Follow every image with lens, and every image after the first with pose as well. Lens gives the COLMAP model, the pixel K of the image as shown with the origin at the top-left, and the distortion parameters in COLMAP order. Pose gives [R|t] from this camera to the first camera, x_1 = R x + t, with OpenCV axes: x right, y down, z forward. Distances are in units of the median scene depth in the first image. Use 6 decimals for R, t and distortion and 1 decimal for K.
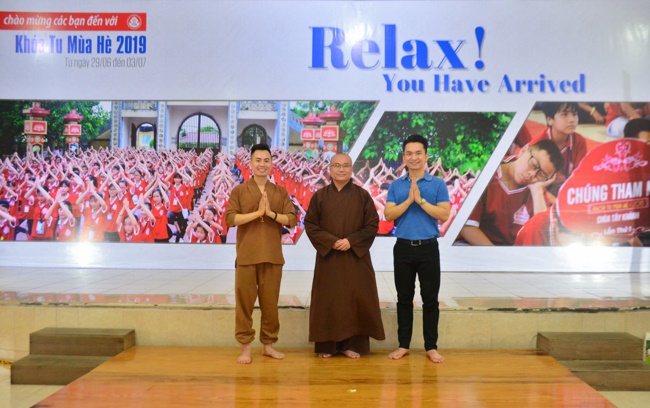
lens RADIAL K [[608.2, 0, 340.2], [0, 608.2, 210.7], [0, 0, 1]] dist [-0.045379, 0.000000]
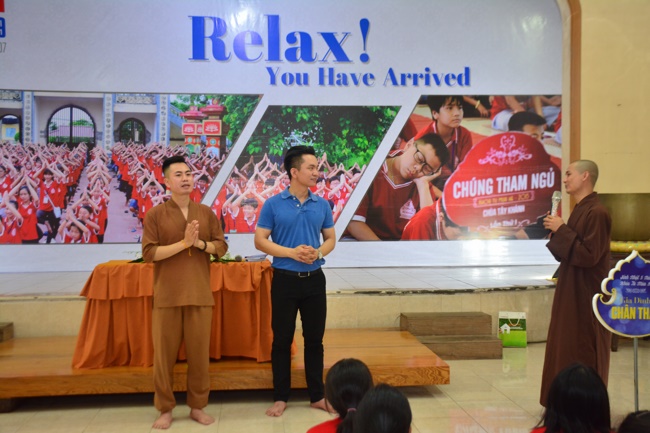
lens RADIAL K [[774.8, 0, 327.6], [0, 774.8, 214.4], [0, 0, 1]] dist [0.108692, 0.000000]
pose [[0.994307, -0.012592, 0.105807, 0.032868], [0.012893, 0.999915, -0.002167, 0.016380], [-0.105771, 0.003519, 0.994384, -0.256741]]
